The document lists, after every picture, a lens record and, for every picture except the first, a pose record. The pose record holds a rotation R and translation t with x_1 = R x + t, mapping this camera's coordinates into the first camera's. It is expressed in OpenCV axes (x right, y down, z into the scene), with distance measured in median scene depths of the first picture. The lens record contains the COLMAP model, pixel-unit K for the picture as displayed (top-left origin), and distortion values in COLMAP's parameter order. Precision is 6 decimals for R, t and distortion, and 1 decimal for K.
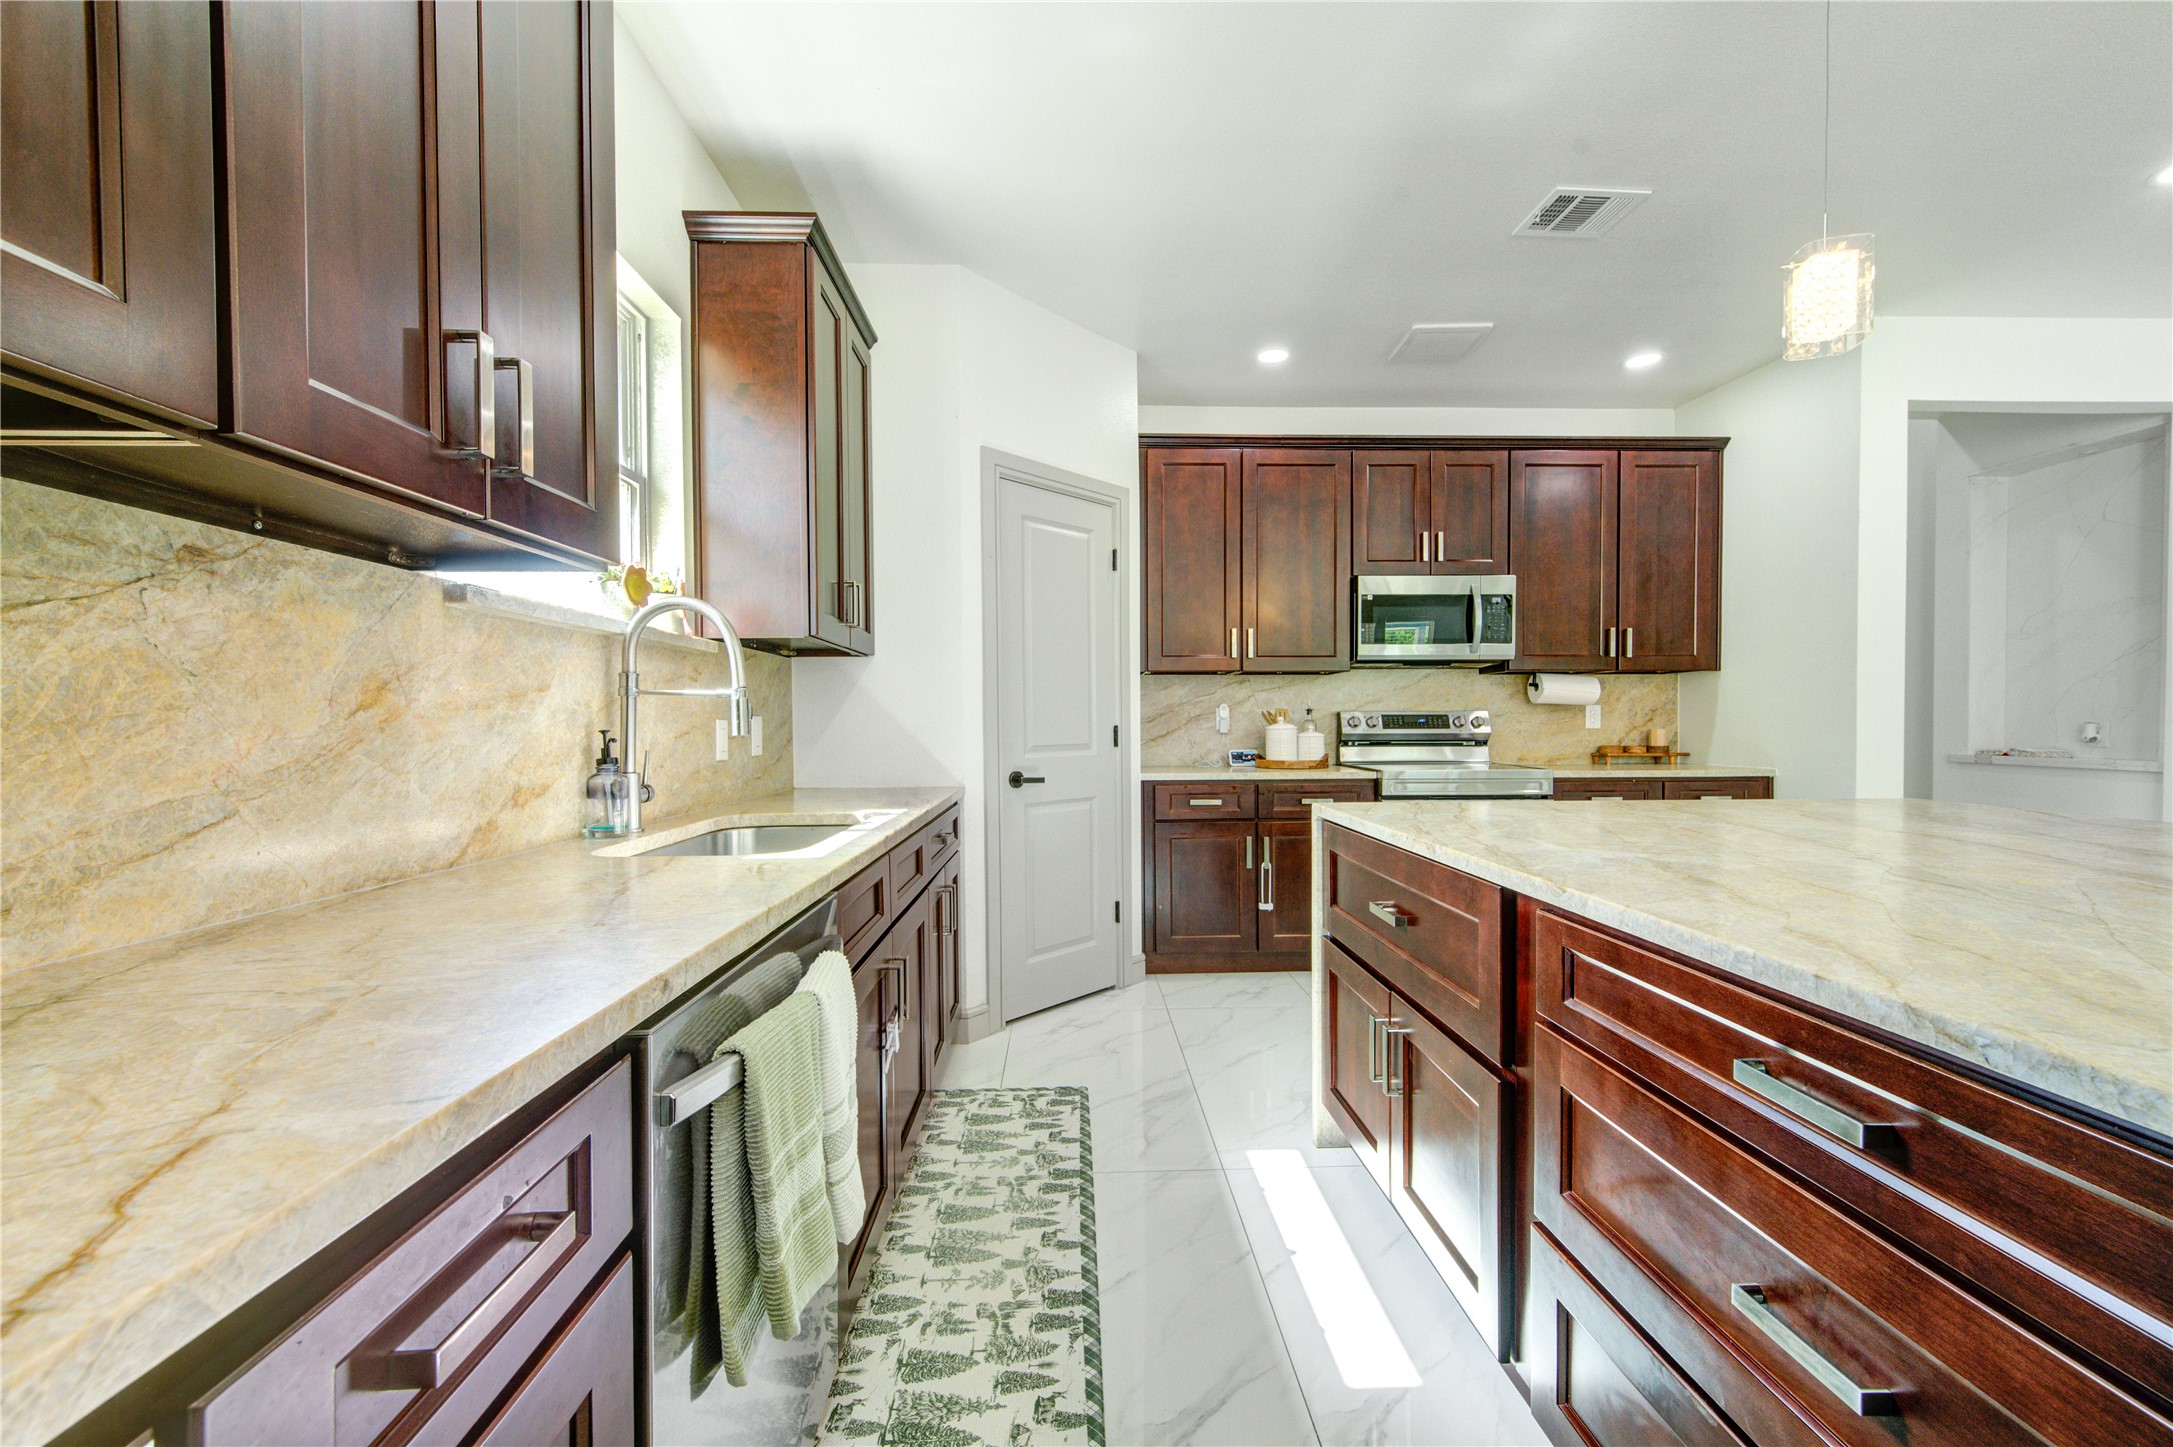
lens RADIAL K [[864.0, 0, 1106.3], [0, 864.0, 731.1], [0, 0, 1]] dist [0.000867, 0.000034]
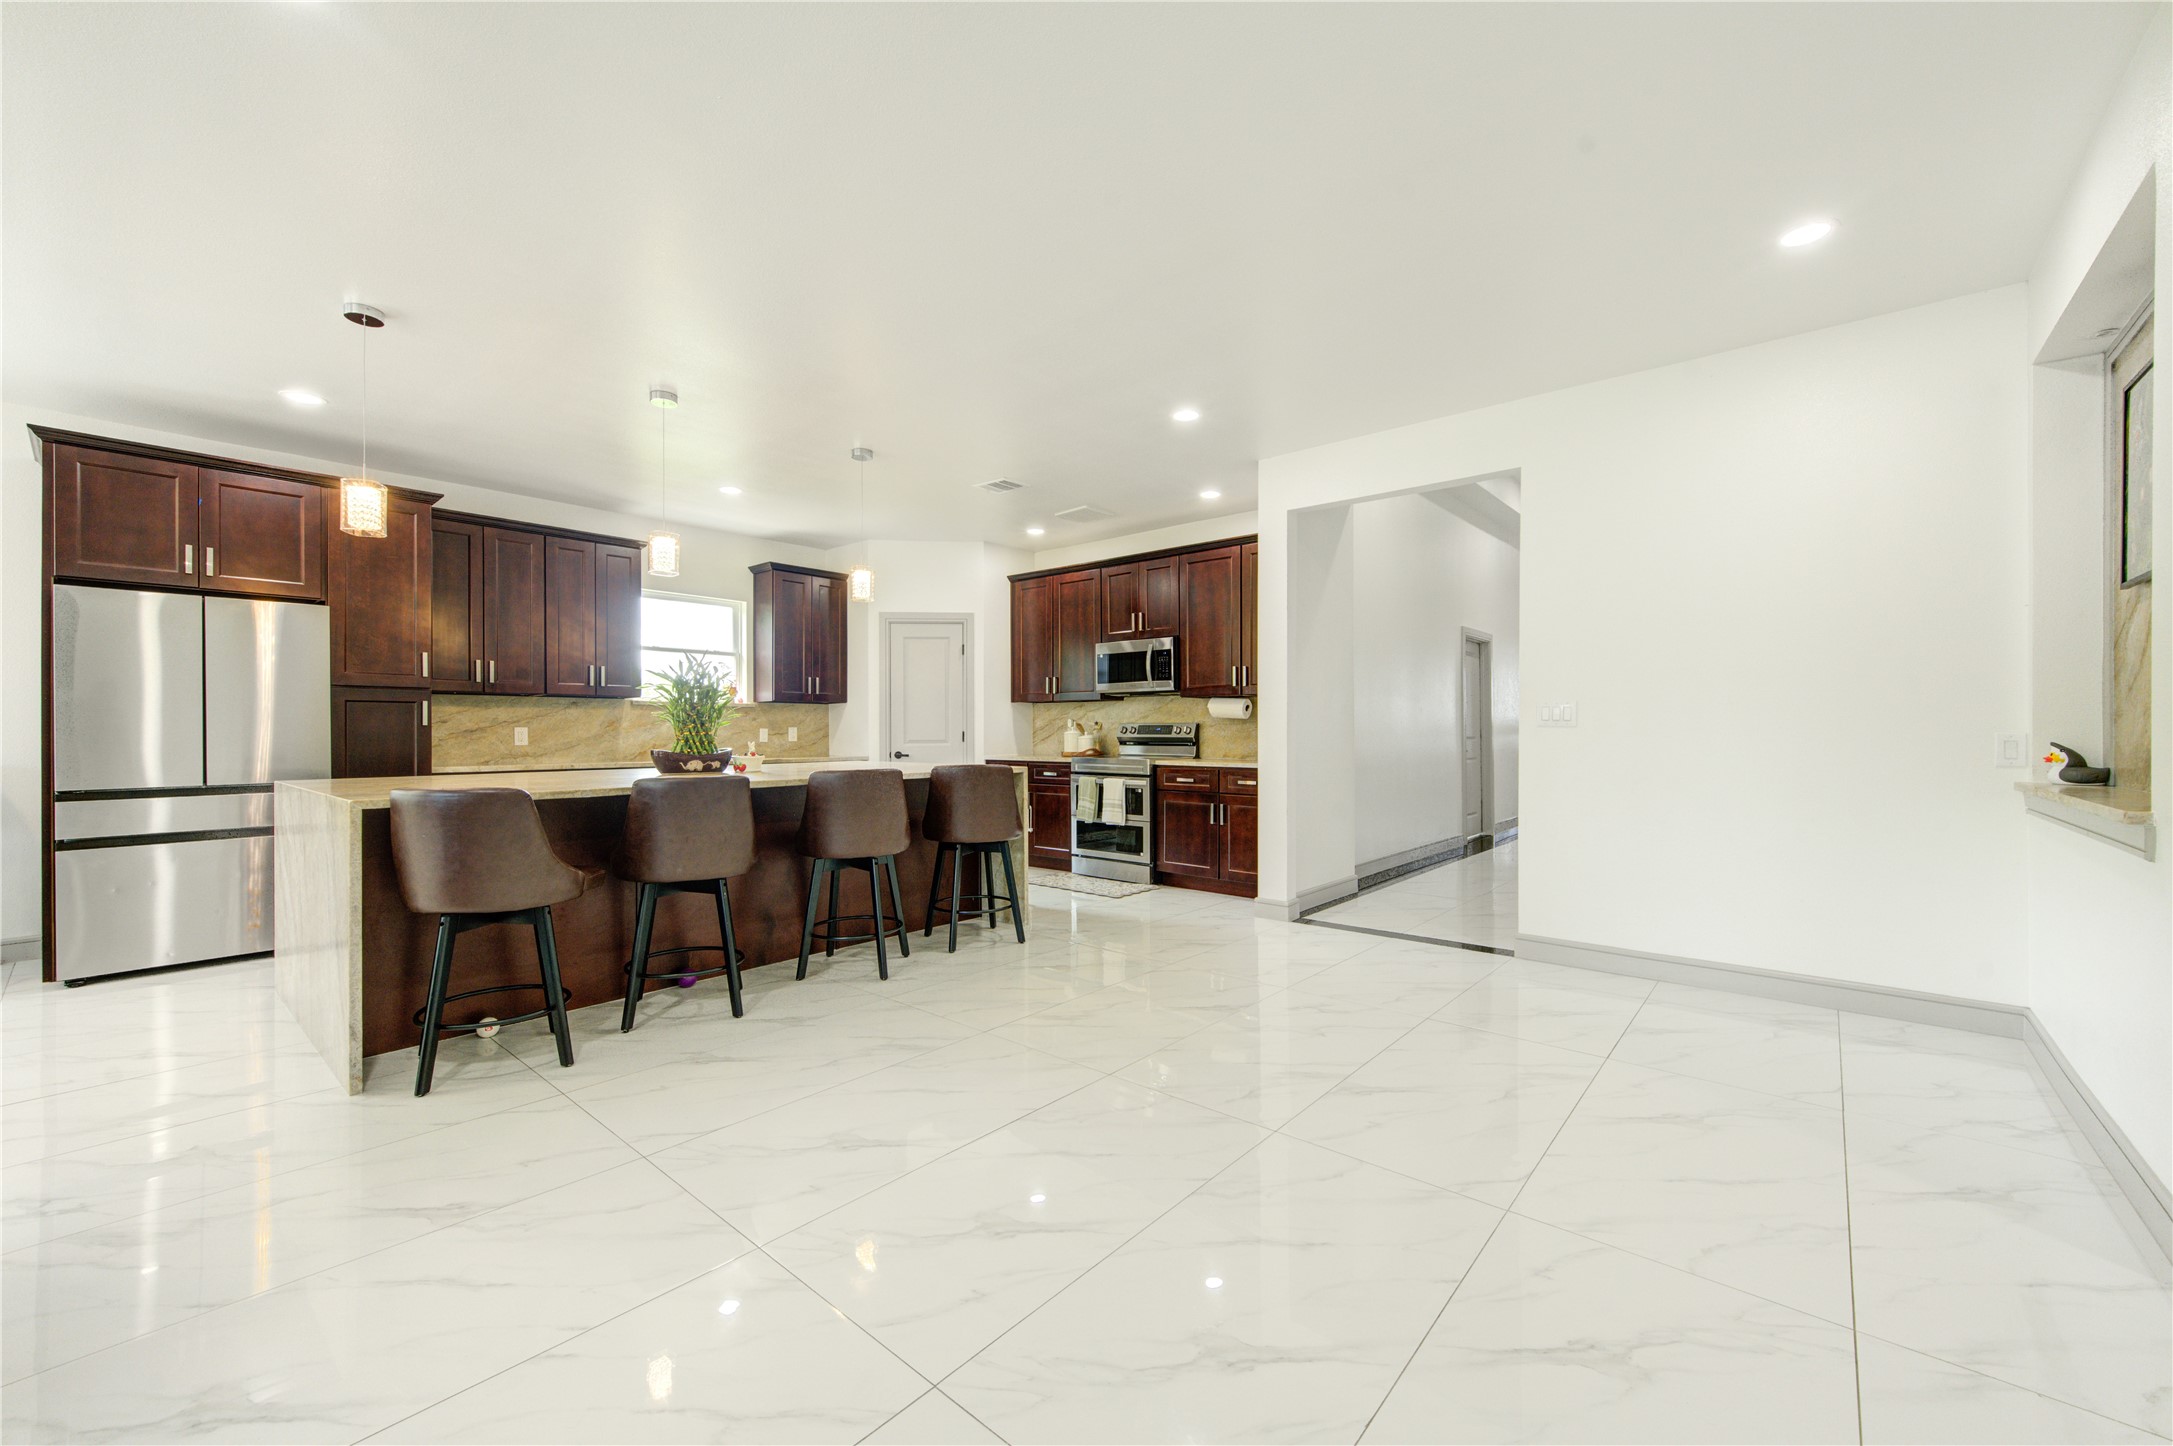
lens RADIAL K [[815.0, 0, 1086.5], [0, 815.0, 723.0], [0, 0, 1]] dist [0.000860, 0.000035]
pose [[0.734661, -0.003947, -0.678423, 1.381964], [-0.008347, 0.999855, -0.014856, 0.000507], [0.678383, 0.016577, 0.734521, -0.200402]]
